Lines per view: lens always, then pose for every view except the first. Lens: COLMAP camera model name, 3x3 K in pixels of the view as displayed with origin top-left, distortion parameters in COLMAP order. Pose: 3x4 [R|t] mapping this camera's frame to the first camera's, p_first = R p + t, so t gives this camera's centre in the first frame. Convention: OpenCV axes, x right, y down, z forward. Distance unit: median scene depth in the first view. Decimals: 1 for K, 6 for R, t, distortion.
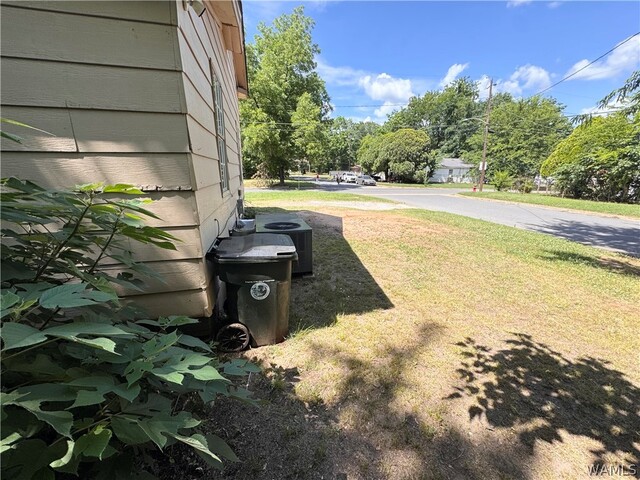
lens RADIAL K [[255.4, 0, 319.5], [0, 255.4, 241.2], [0, 0, 1]] dist [-0.004633, -0.000292]
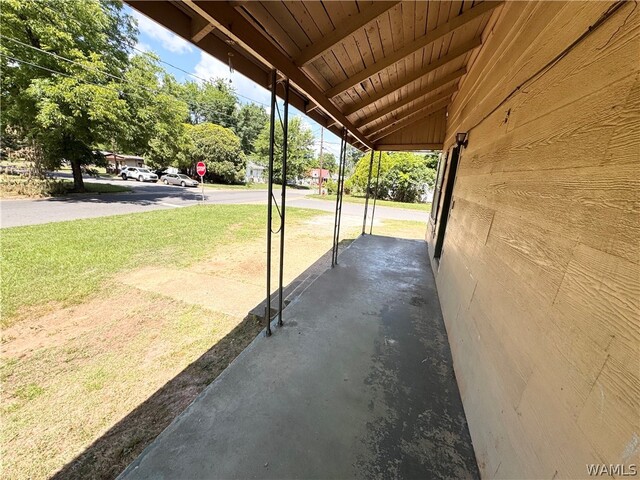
lens RADIAL K [[255.4, 0, 319.6], [0, 255.4, 240.1], [0, 0, 1]] dist [-0.004633, -0.000292]
pose [[0.538020, -0.180067, 0.823475, -0.293806], [0.166098, 0.980410, 0.105864, -0.069840], [-0.826406, 0.079820, 0.557389, 0.217201]]
